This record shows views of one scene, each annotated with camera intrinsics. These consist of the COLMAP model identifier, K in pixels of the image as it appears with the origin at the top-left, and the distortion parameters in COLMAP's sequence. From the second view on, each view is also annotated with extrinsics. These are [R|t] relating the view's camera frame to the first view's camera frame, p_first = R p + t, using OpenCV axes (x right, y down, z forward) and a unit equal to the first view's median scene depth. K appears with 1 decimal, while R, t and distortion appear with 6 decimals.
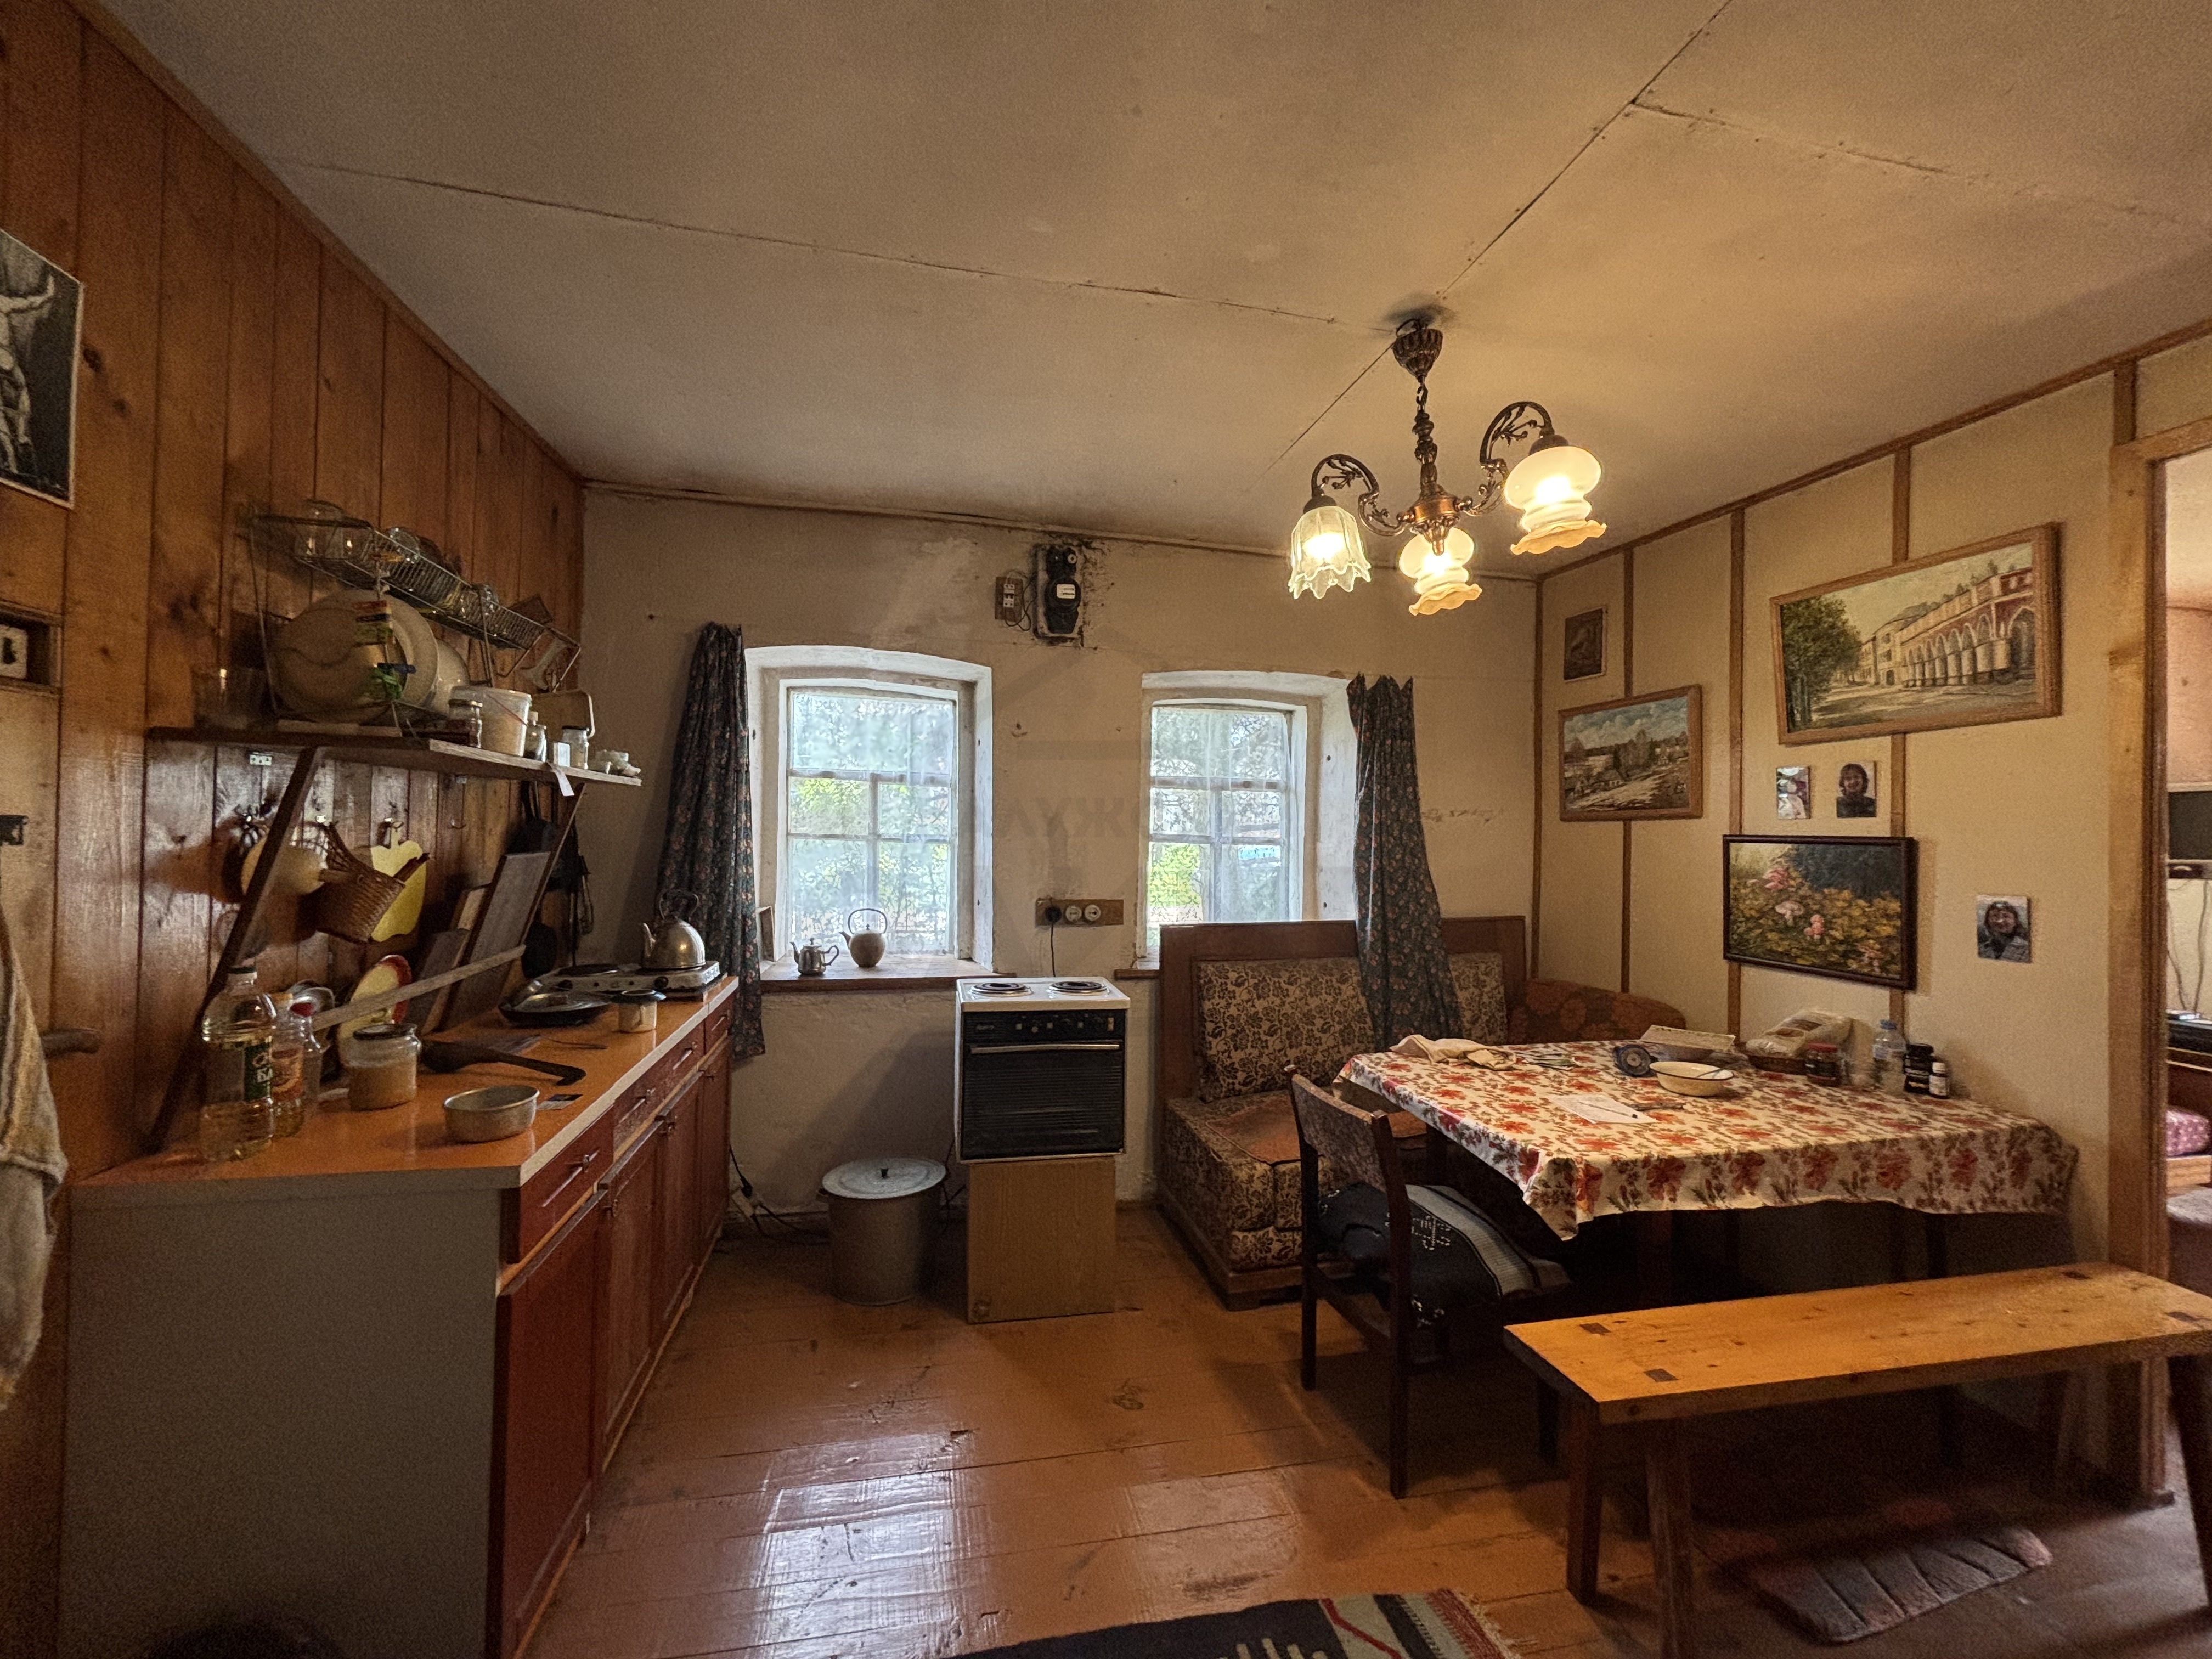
lens RADIAL K [[886.4, 0, 1101.8], [0, 886.4, 822.8], [0, 0, 1]] dist [0.000719, -0.000694]
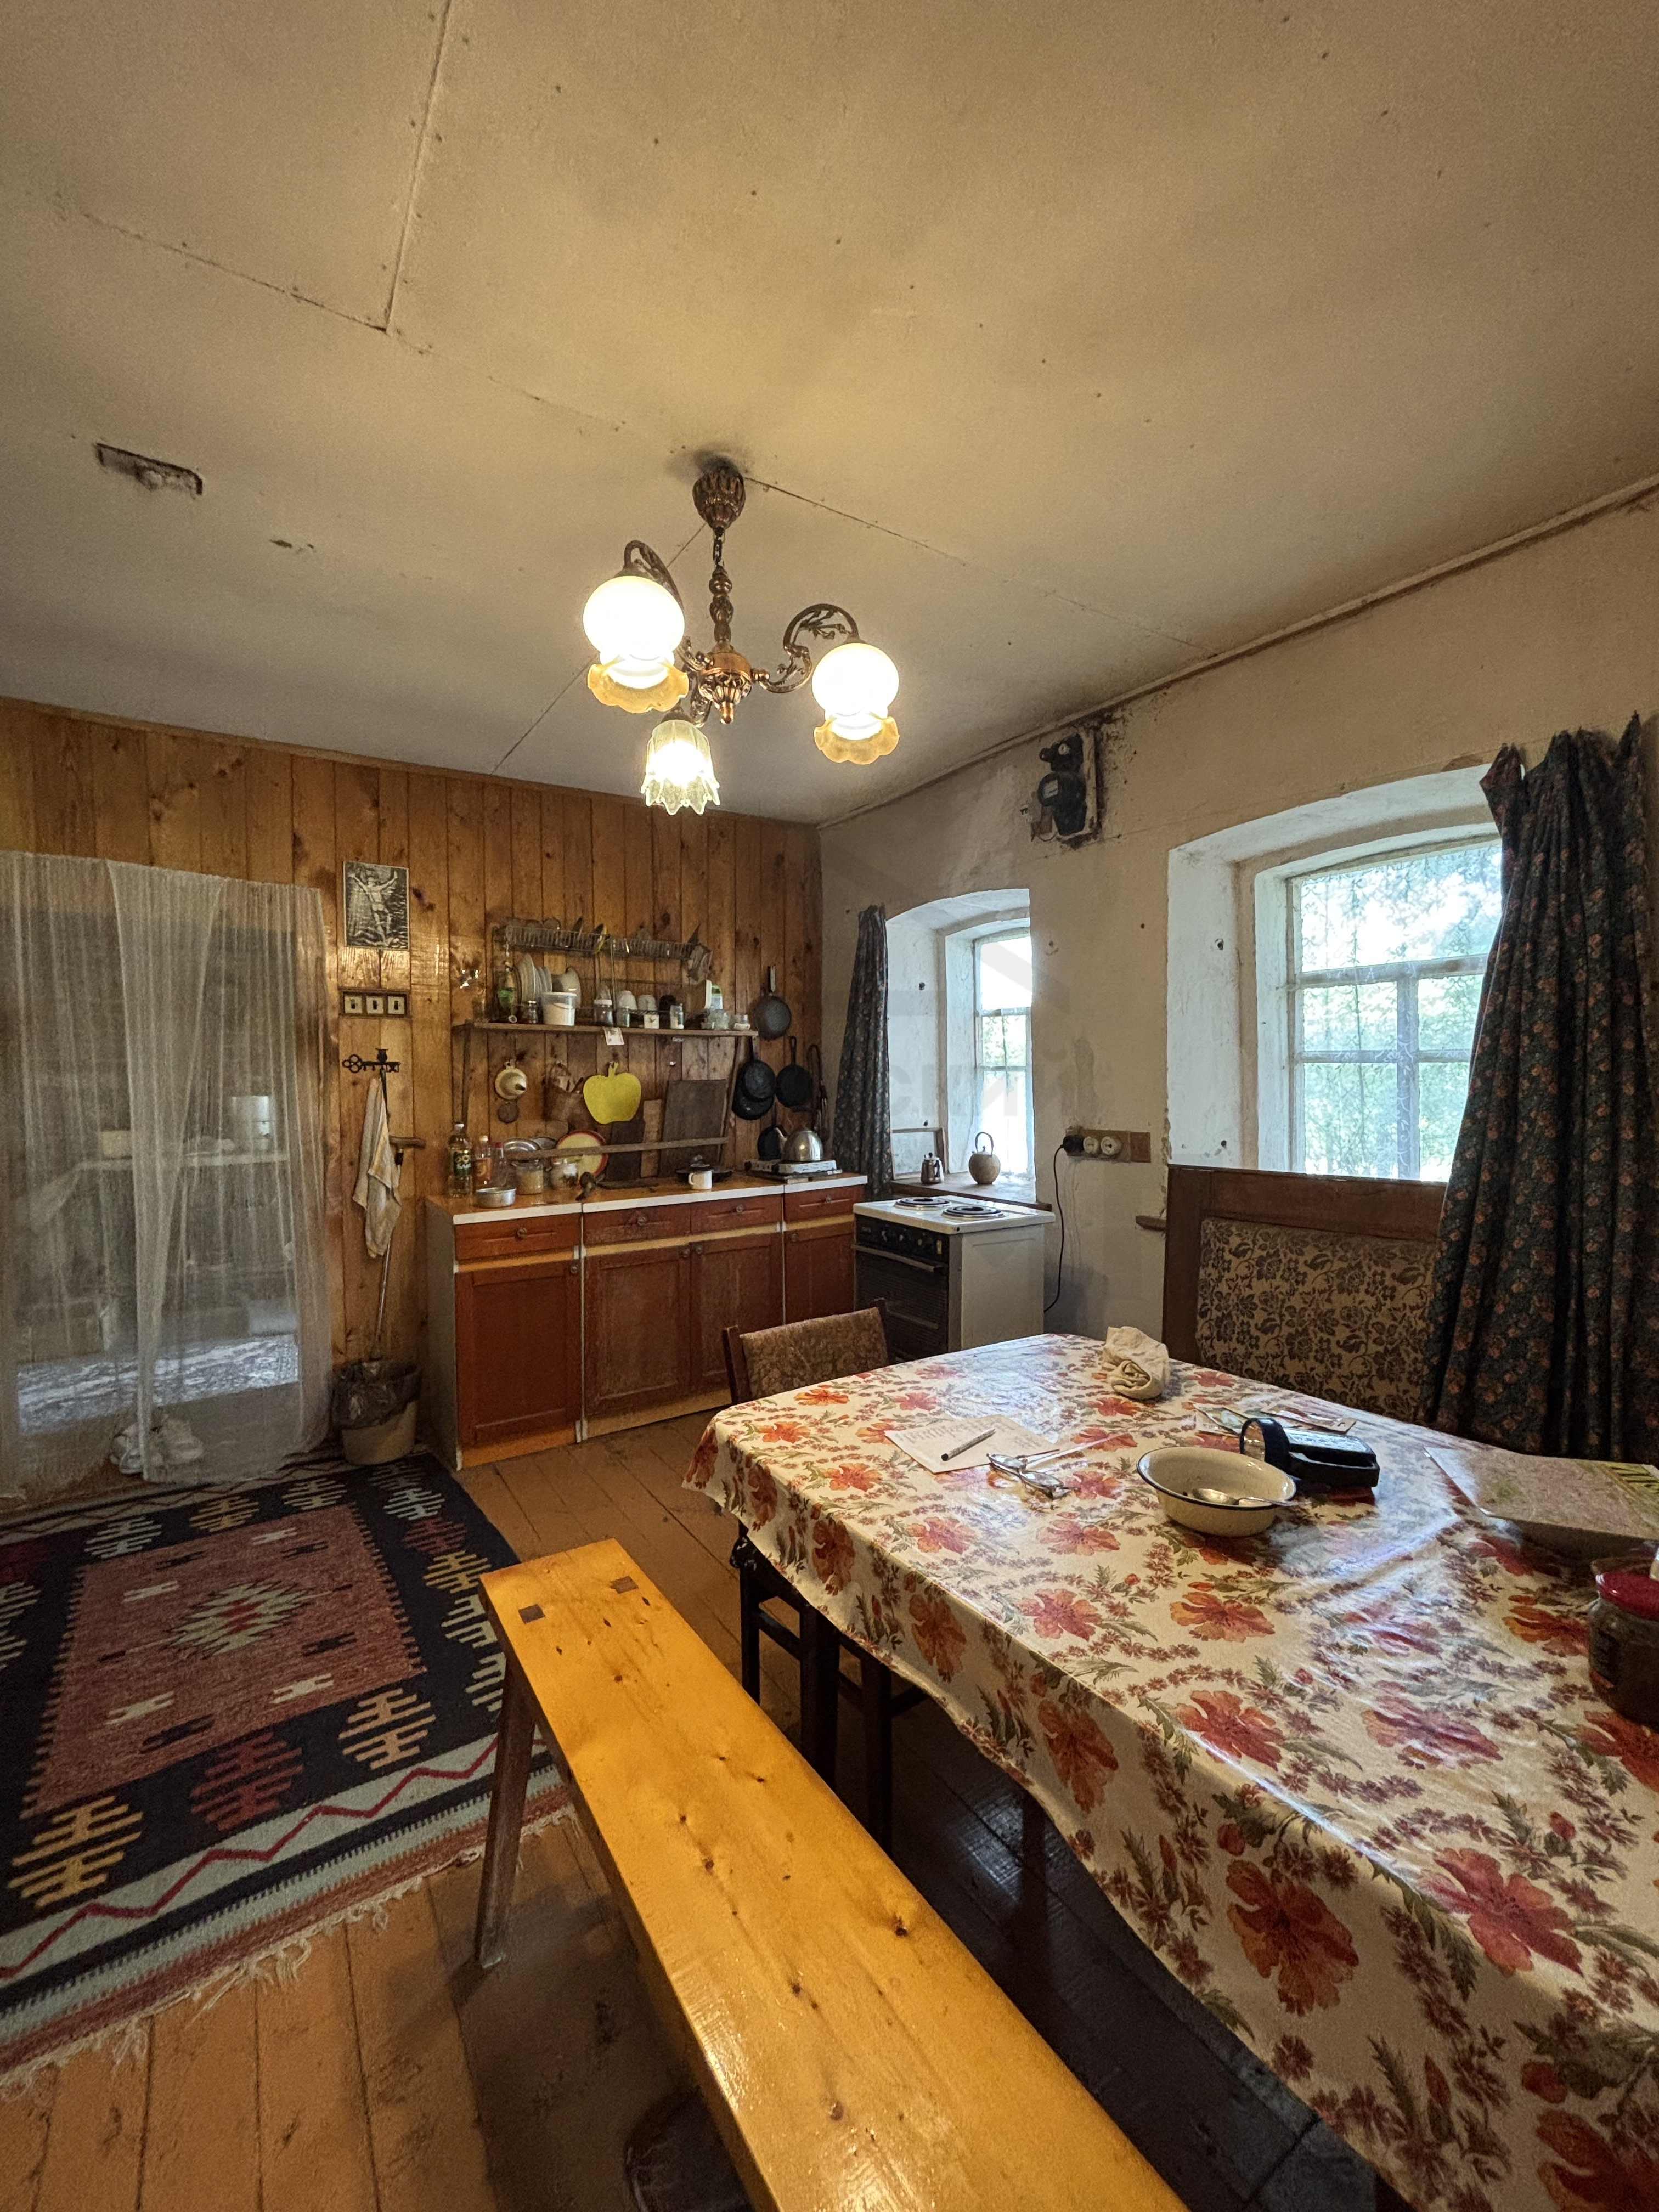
lens RADIAL K [[886.4, 0, 821.9], [0, 886.4, 1109.5], [0, 0, 1]] dist [0.000719, -0.000694]
pose [[0.373514, 0.014601, -0.927510, 0.831868], [0.023458, 0.999408, 0.025179, 0.045031], [0.927328, -0.031162, 0.372950, 0.495765]]
